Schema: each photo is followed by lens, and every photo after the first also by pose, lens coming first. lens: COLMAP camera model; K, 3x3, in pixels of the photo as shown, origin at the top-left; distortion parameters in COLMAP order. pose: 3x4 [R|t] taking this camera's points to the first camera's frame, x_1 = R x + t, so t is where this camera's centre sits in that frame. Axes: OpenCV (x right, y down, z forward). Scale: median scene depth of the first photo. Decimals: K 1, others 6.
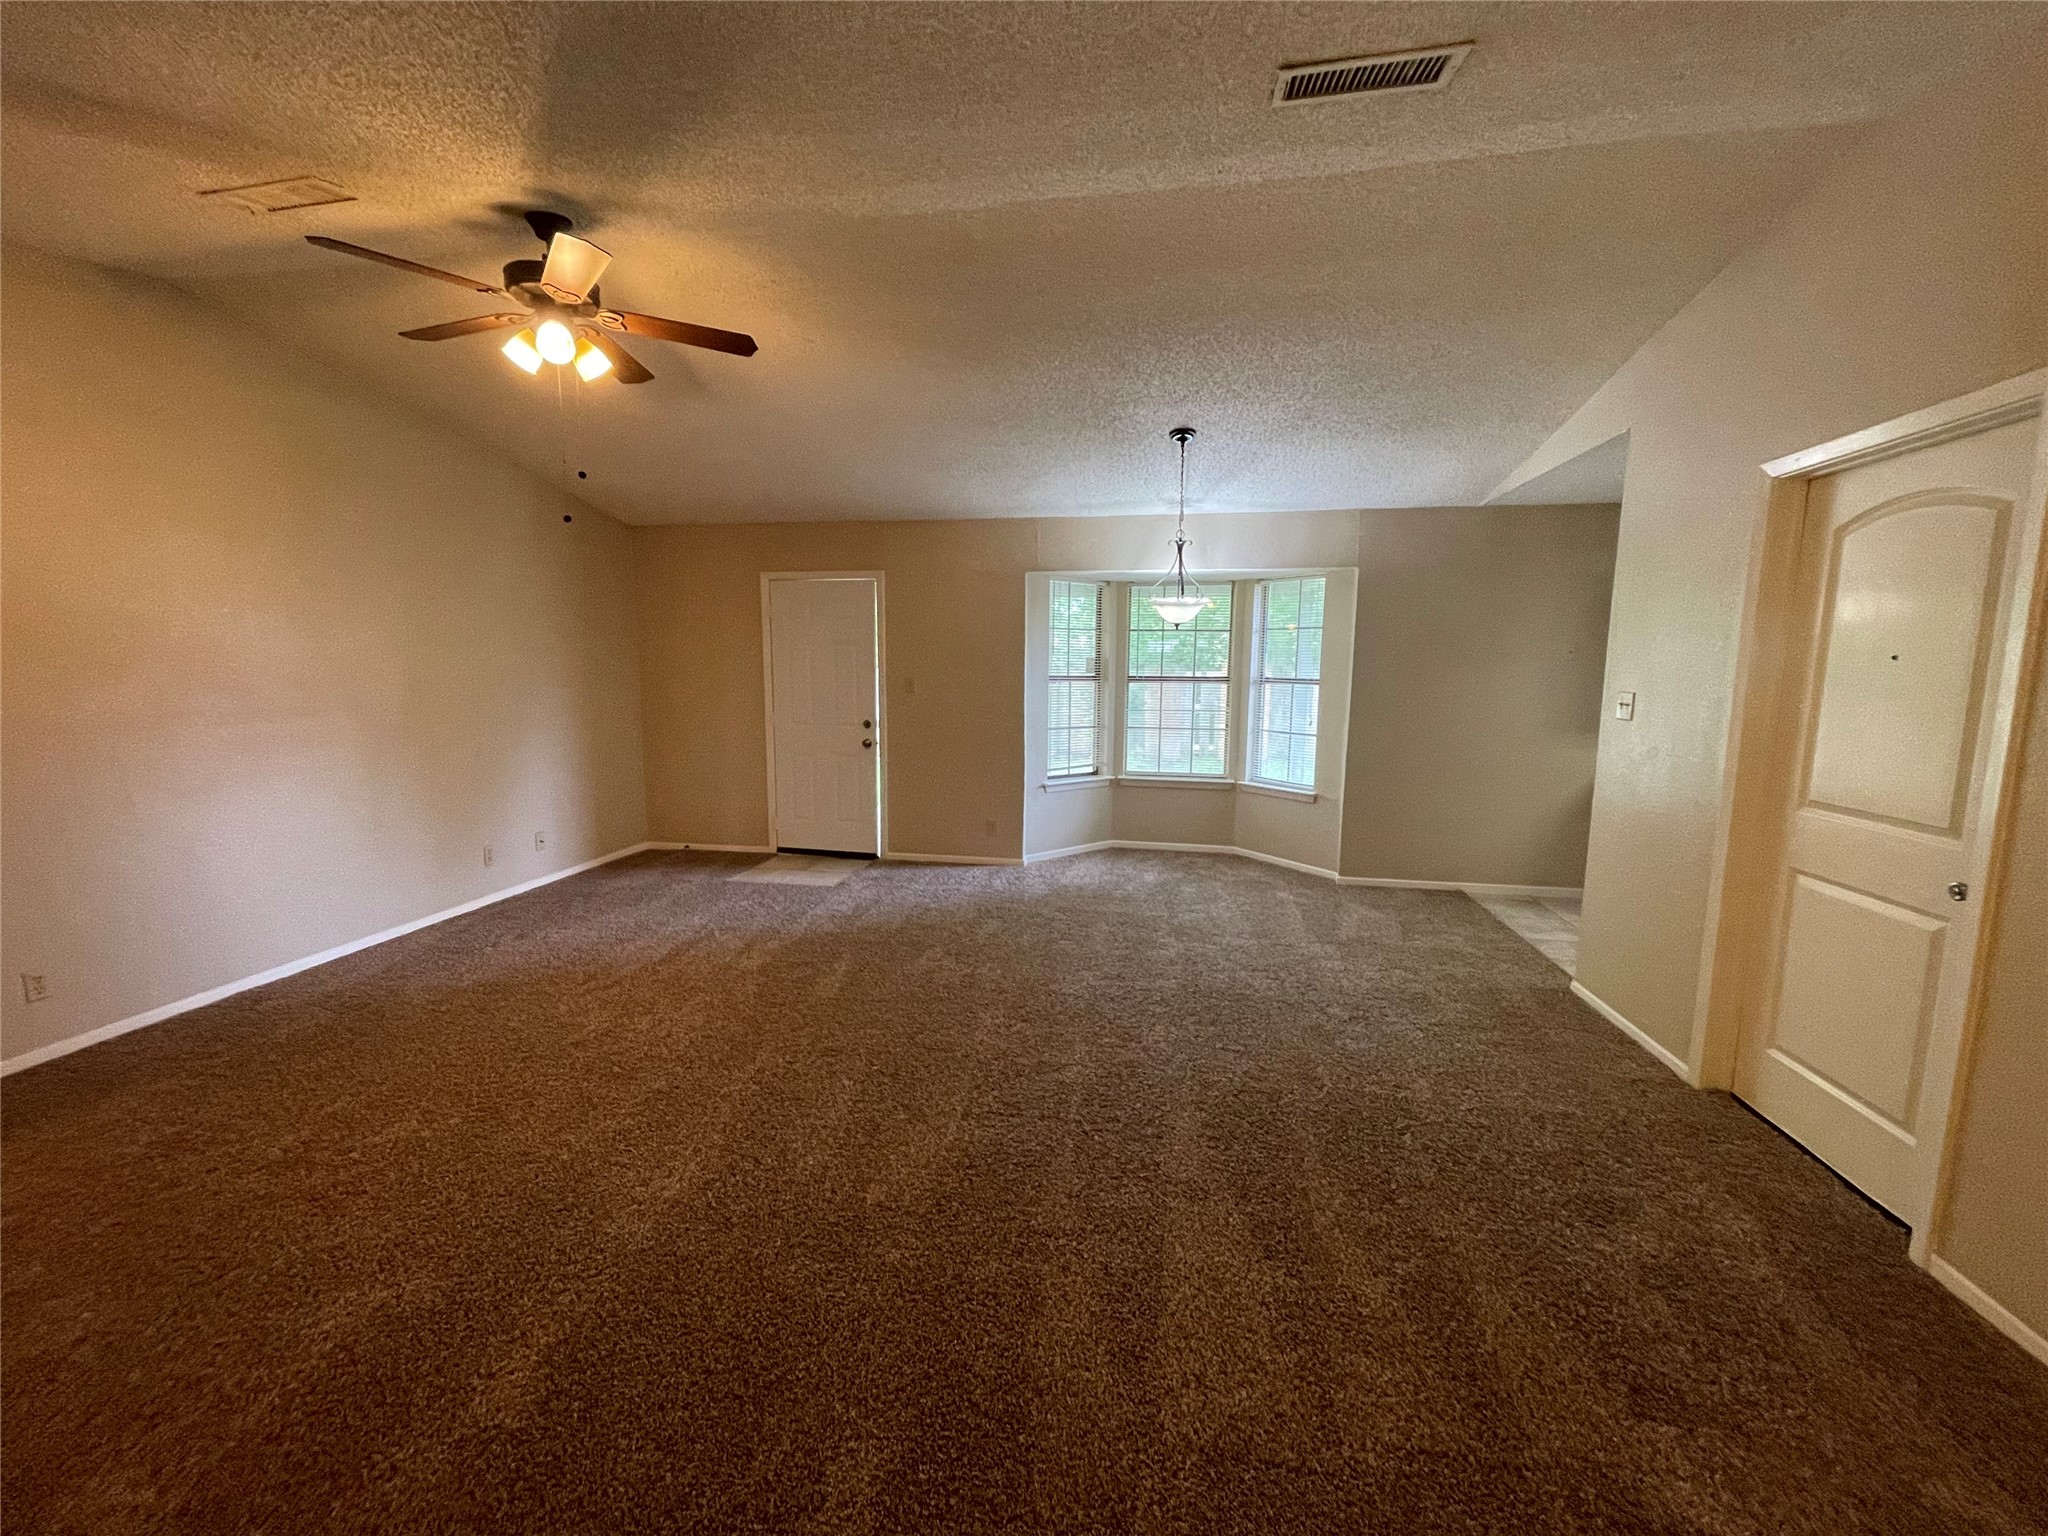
lens RADIAL K [[830.5, 0, 1017.4], [0, 830.5, 768.1], [0, 0, 1]] dist [-0.003351, -0.000026]
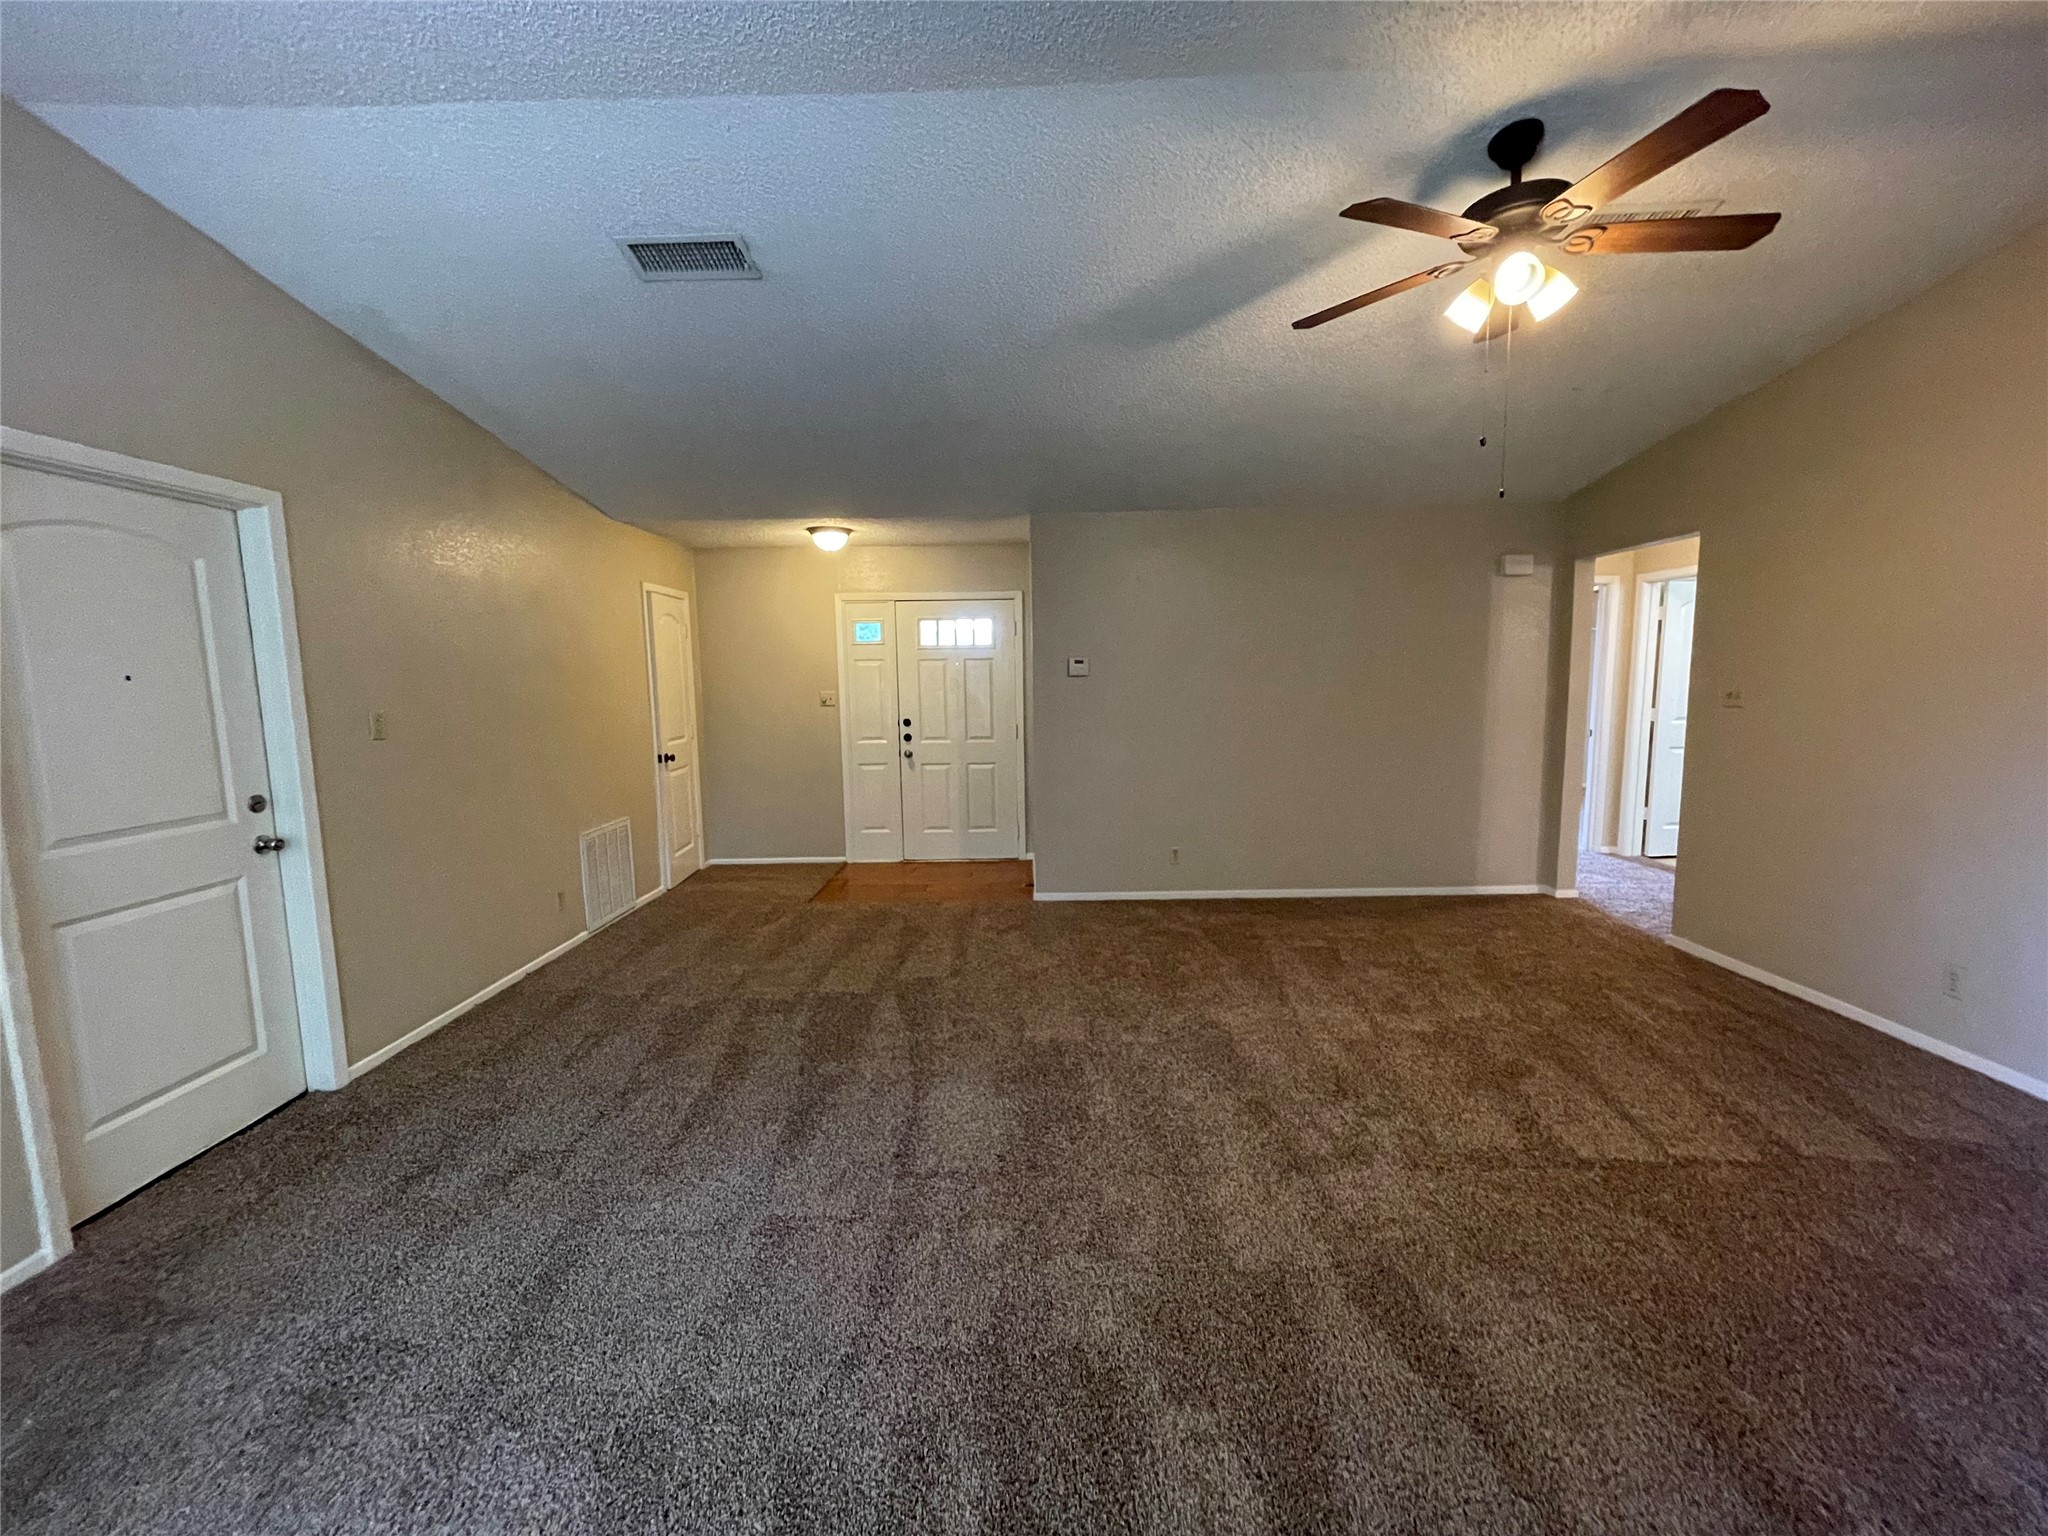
lens RADIAL K [[830.5, 0, 1022.4], [0, 830.5, 772.3], [0, 0, 1]] dist [-0.003351, -0.000026]
pose [[-0.979729, 0.047880, -0.194521, 0.058301], [-0.002646, 0.967840, 0.251554, -0.117294], [0.200309, 0.246969, -0.948094, 0.928284]]
